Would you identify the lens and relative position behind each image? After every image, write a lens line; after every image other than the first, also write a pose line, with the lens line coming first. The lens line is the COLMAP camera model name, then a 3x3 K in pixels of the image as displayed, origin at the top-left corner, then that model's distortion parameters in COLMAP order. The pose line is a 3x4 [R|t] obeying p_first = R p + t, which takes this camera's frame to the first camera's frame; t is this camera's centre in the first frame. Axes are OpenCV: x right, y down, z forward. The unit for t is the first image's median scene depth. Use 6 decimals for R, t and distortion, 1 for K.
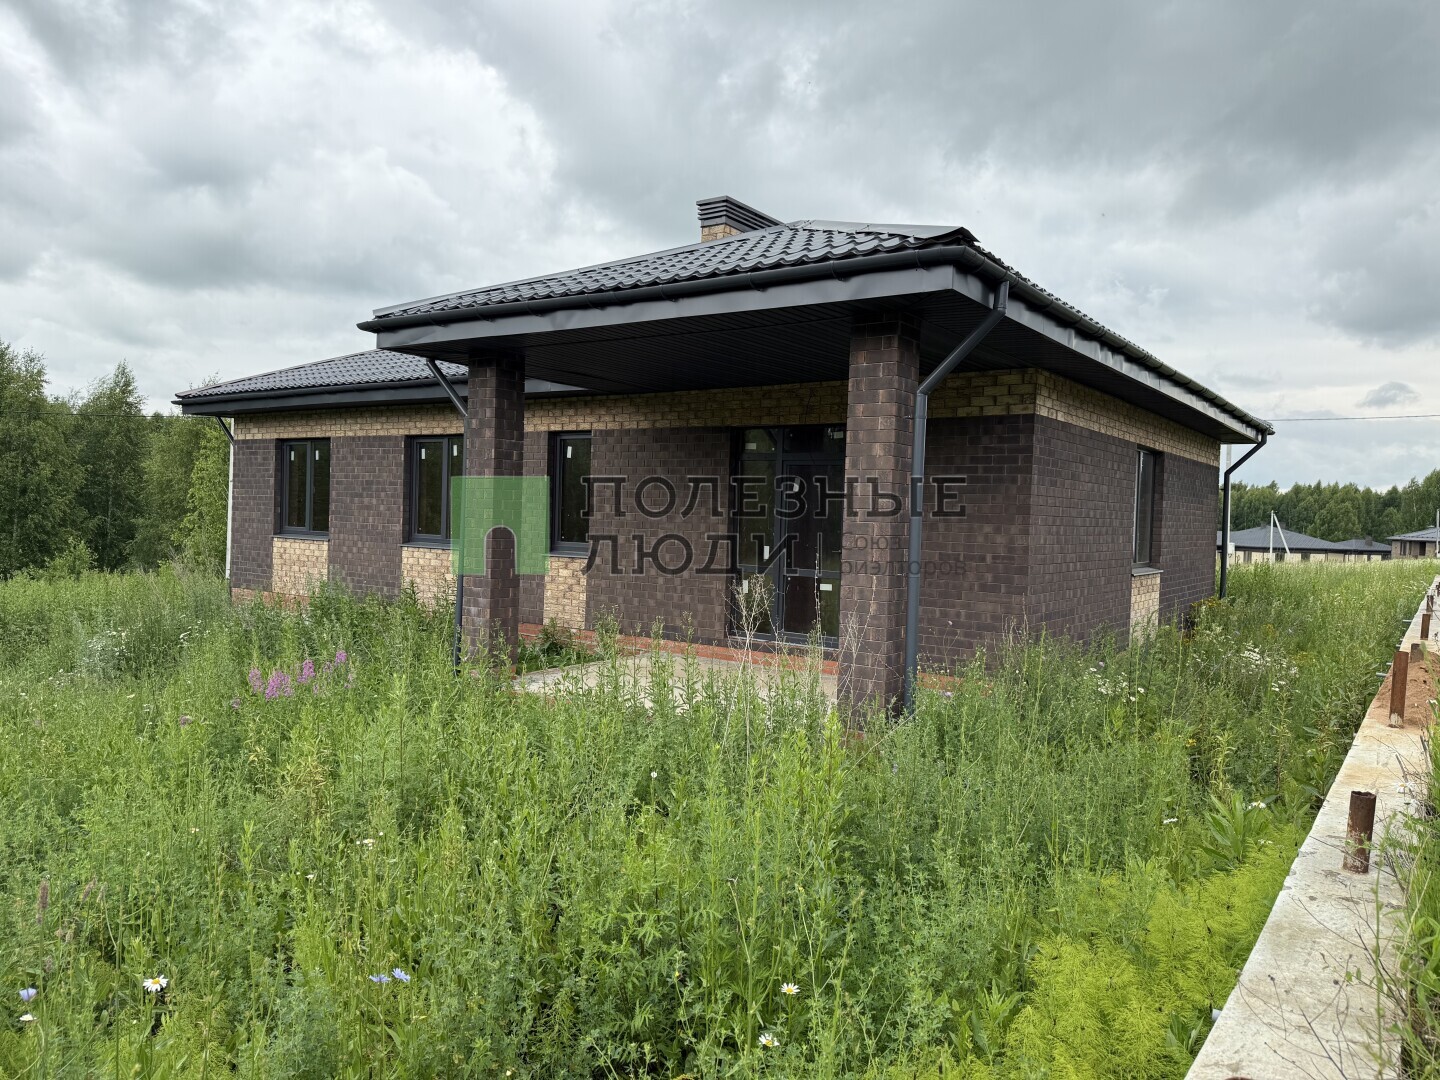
lens RADIAL K [[1022.3, 0, 721.4], [0, 1022.3, 537.3], [0, 0, 1]] dist [0.069520, -0.074815]
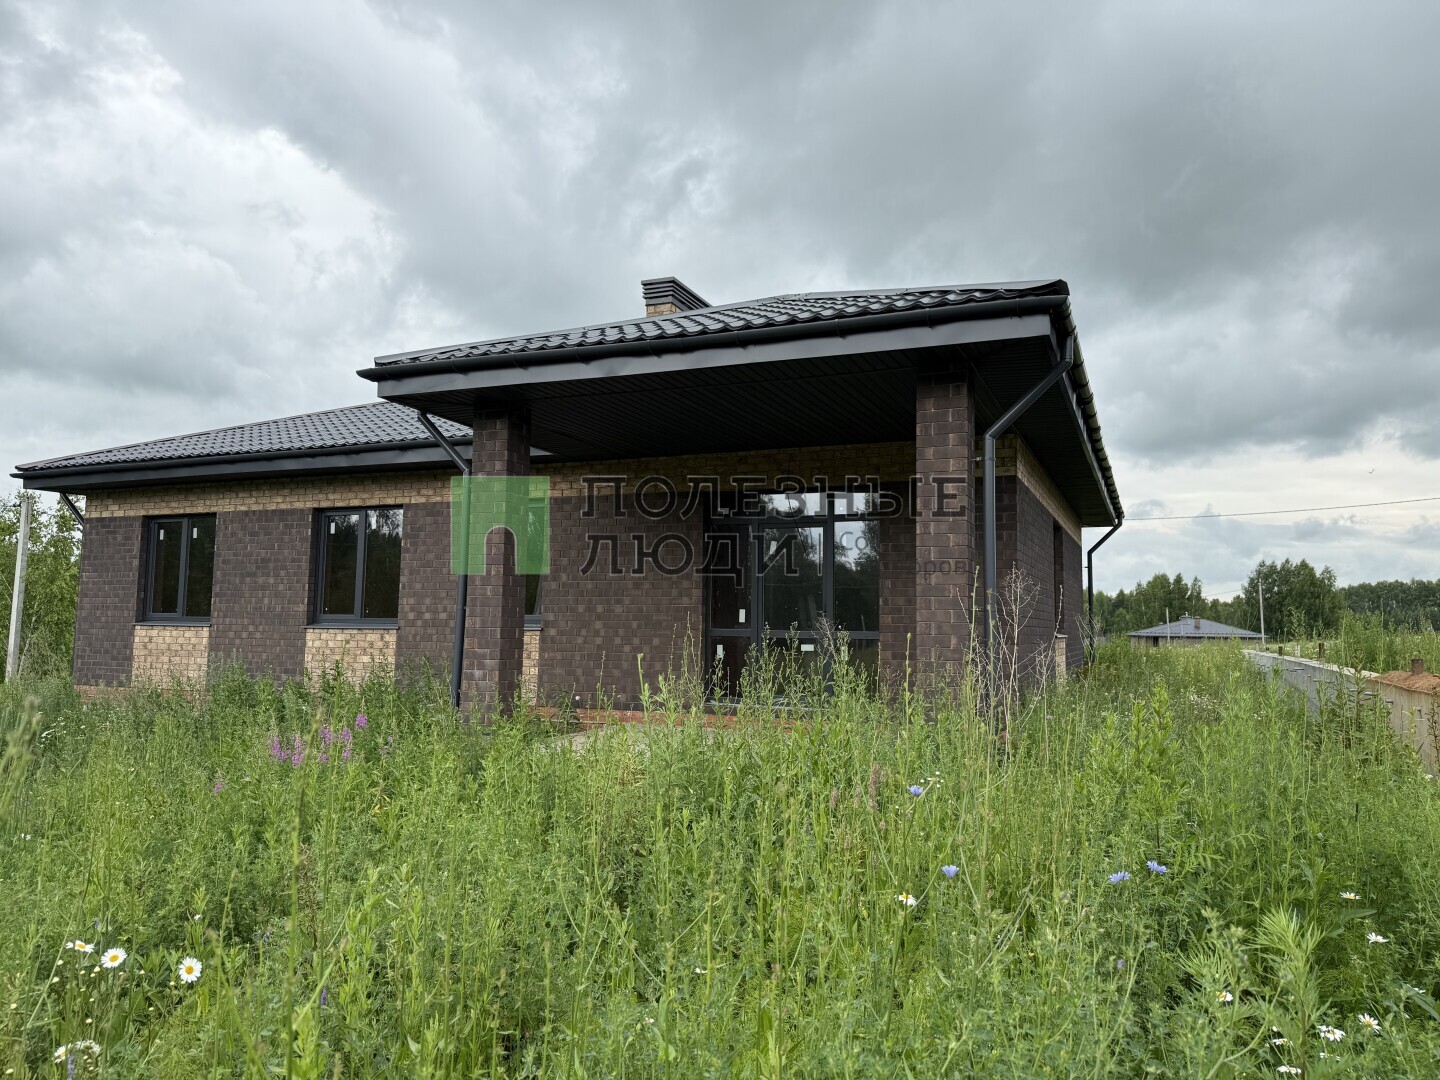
lens RADIAL K [[1022.3, 0, 717.4], [0, 1022.3, 532.3], [0, 0, 1]] dist [0.069520, -0.074815]
pose [[0.977725, 0.002940, 0.209868, -0.169169], [0.020659, 0.993699, -0.110165, 0.038235], [-0.208869, 0.112046, 0.971504, 0.019994]]
